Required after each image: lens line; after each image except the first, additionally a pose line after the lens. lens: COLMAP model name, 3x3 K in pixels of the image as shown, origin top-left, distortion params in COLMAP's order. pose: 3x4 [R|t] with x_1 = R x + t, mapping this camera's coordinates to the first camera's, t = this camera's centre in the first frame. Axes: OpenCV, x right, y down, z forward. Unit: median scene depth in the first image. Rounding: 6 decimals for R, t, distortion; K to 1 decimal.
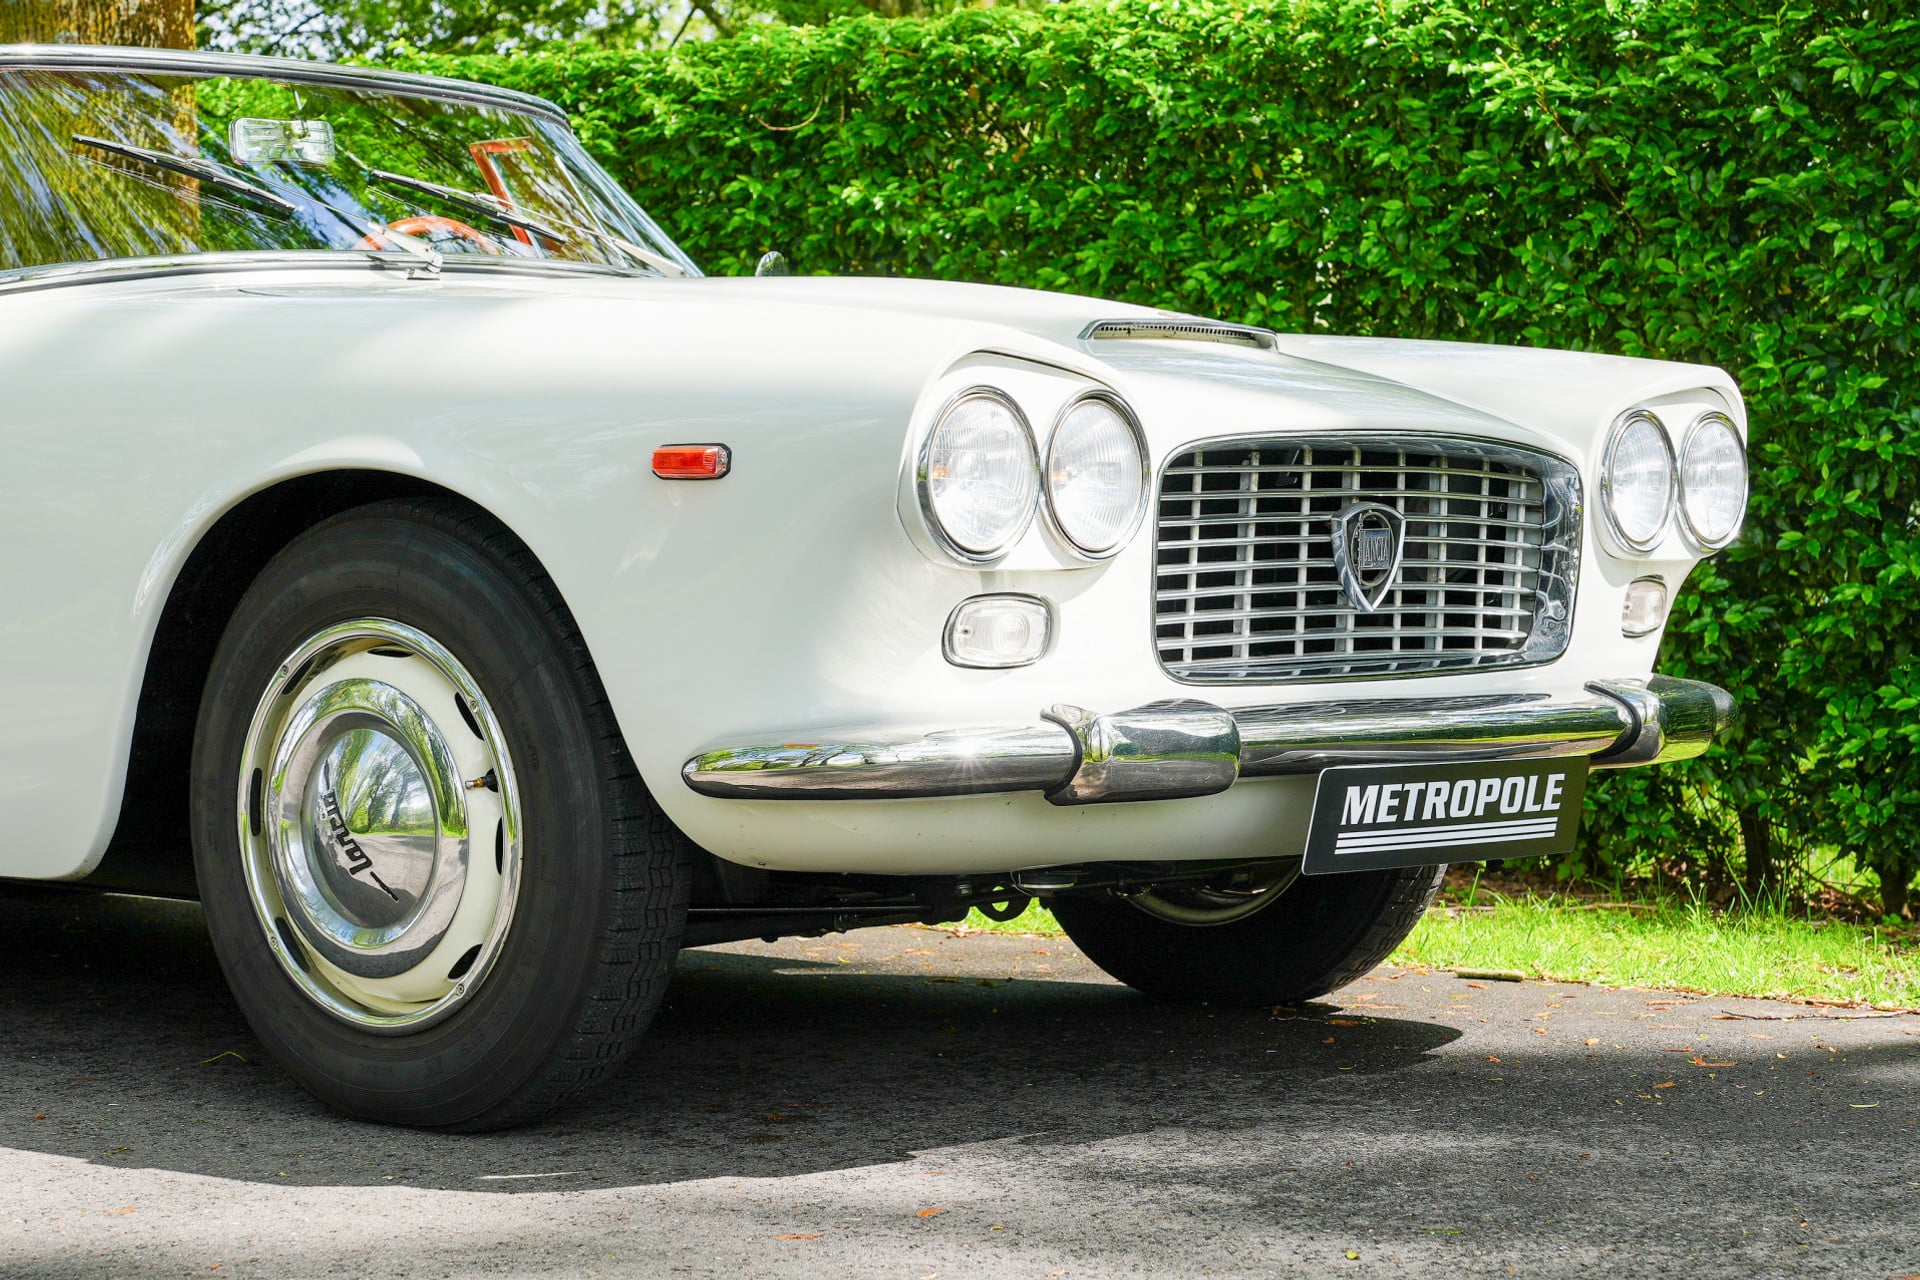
lens RADIAL K [[4049.0, 0, 960.0], [0, 4049.0, 640.0], [0, 0, 1]] dist [0.014032, 0.142621]
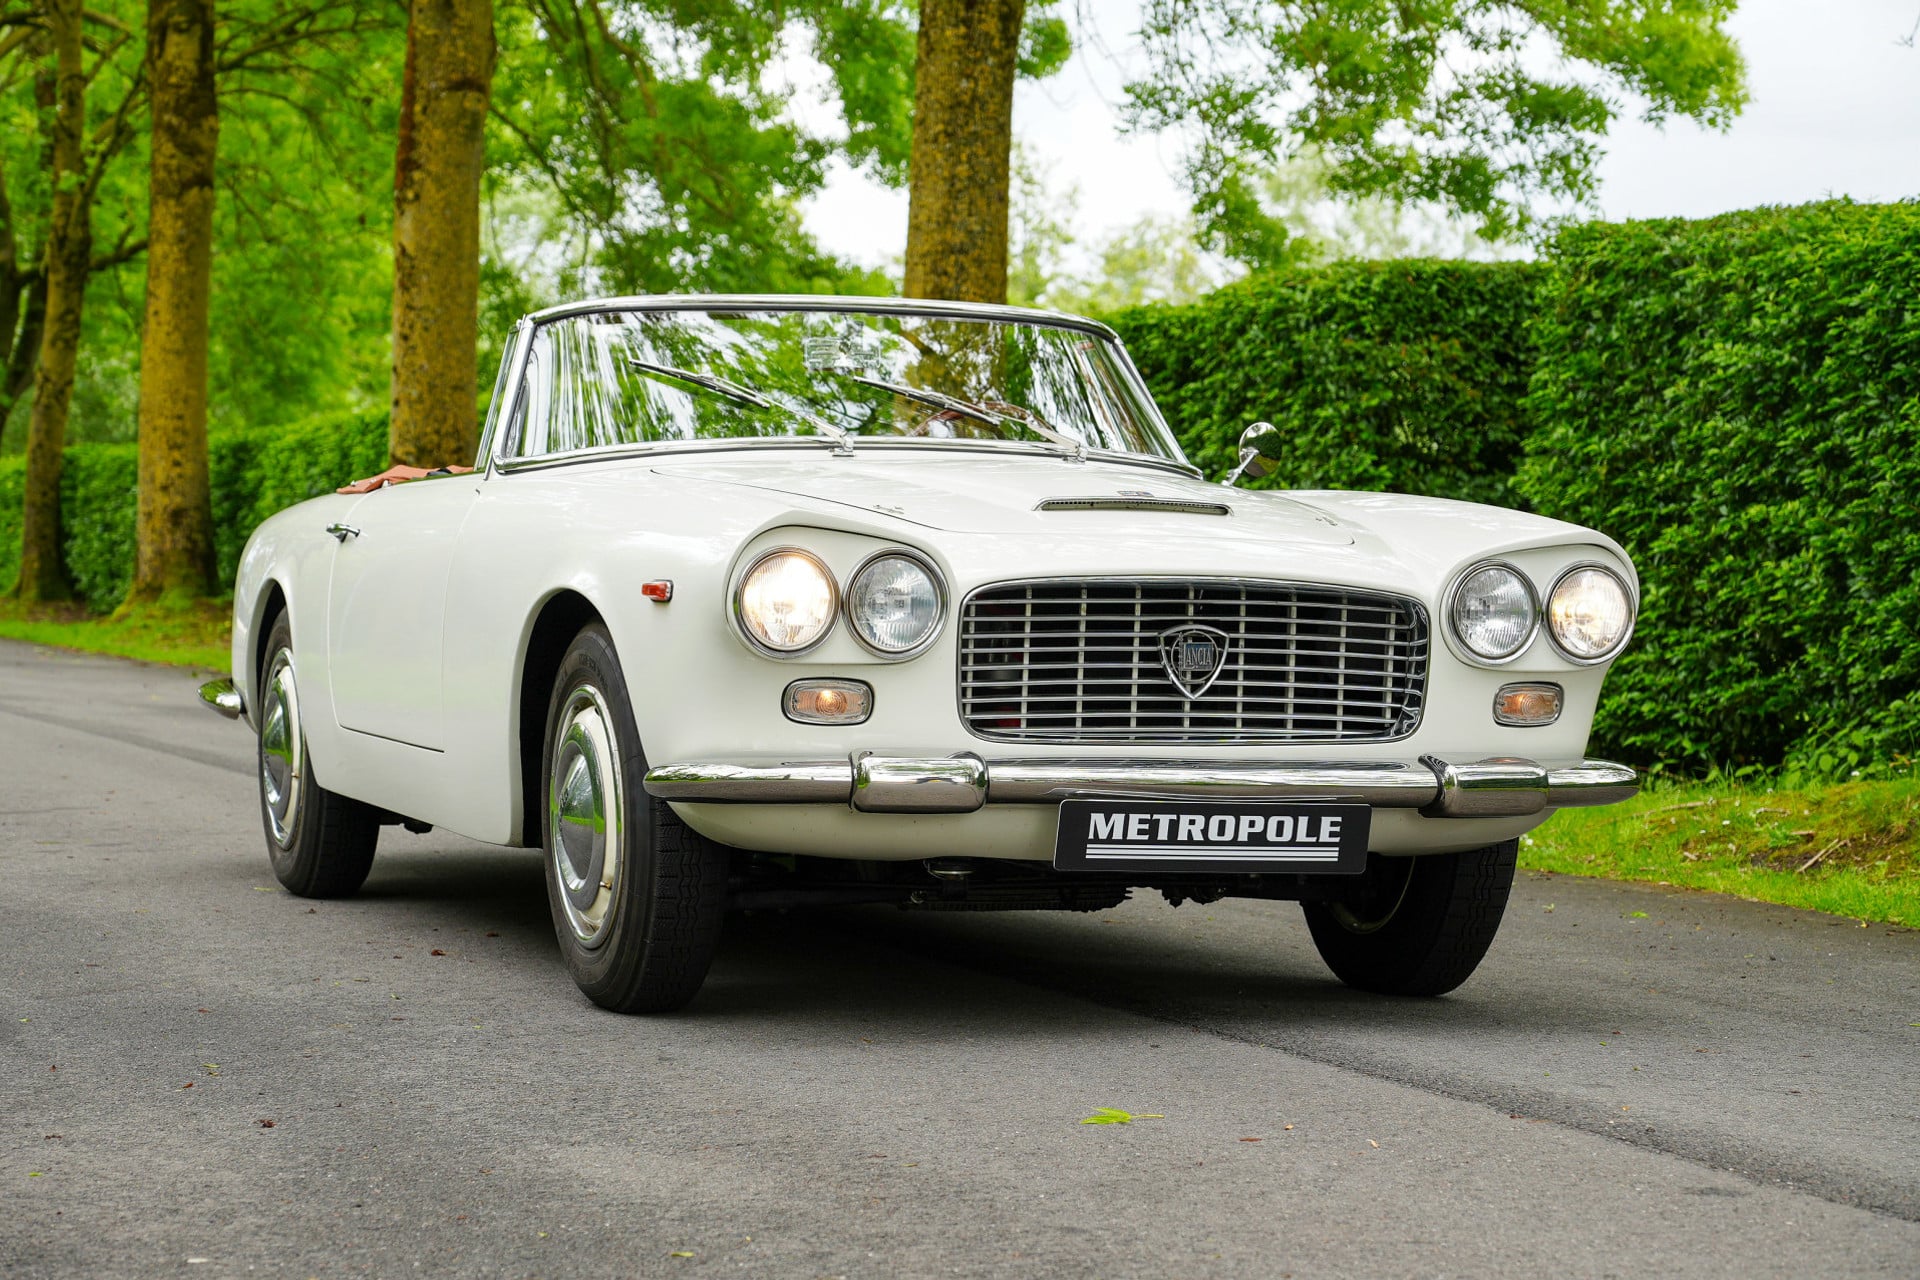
lens RADIAL K [[4445.8, 0, 955.2], [0, 4445.8, 639.5], [0, 0, 1]] dist [0.018103, 0.208048]
pose [[0.872778, 0.019338, -0.487735, 0.818121], [-0.030607, 0.999417, -0.015145, -0.001698], [0.487157, 0.028146, 0.872860, -0.448584]]
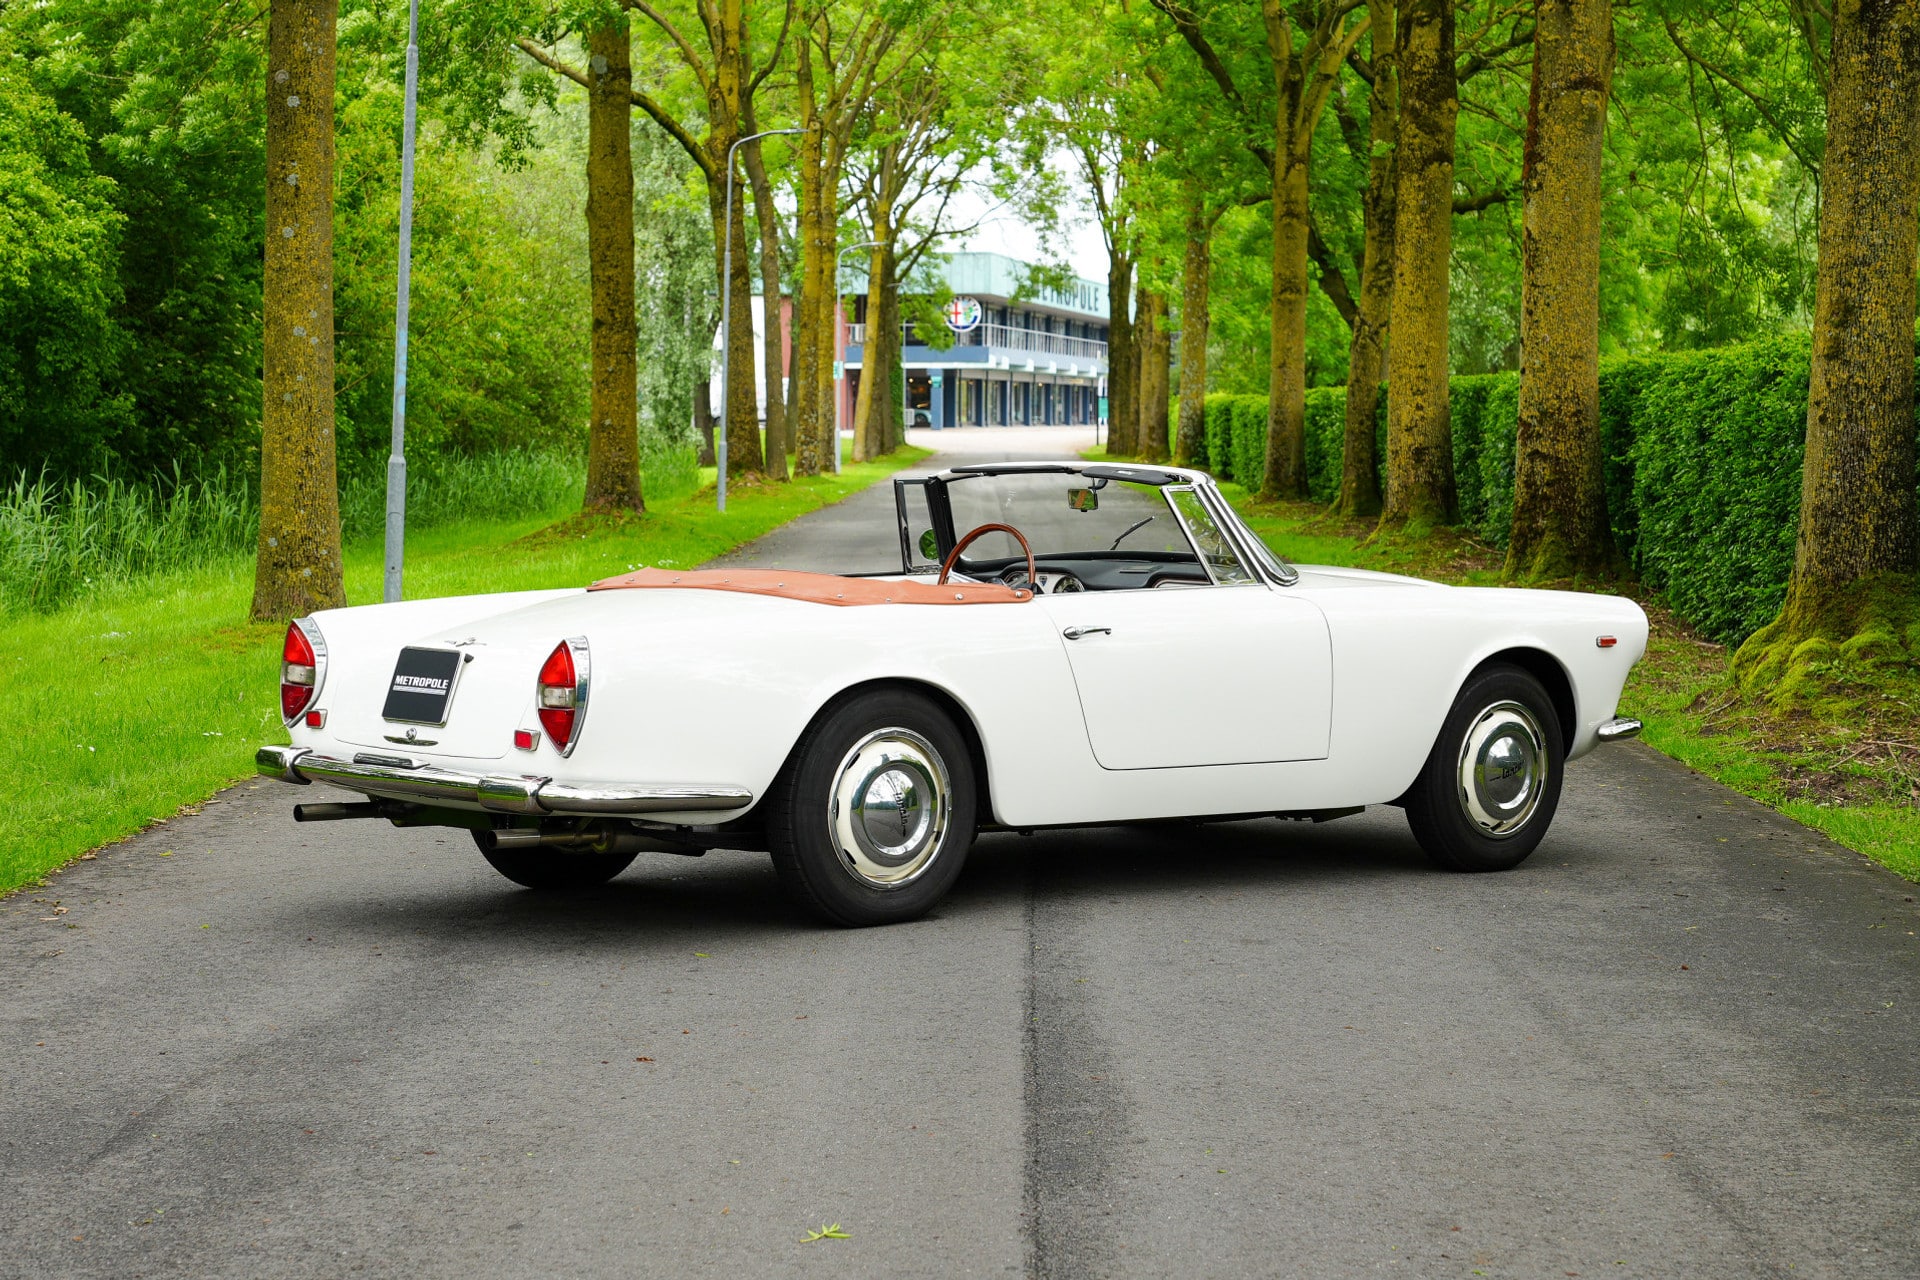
lens RADIAL K [[3946.7, 0, 966.6], [0, 3946.7, 647.0], [0, 0, 1]] dist [0.029391, -0.015324]
pose [[0.656881, 0.043993, -0.752710, 1.273452], [-0.032289, 0.999022, 0.030211, -0.160550], [0.753303, 0.004459, 0.657659, -0.042433]]
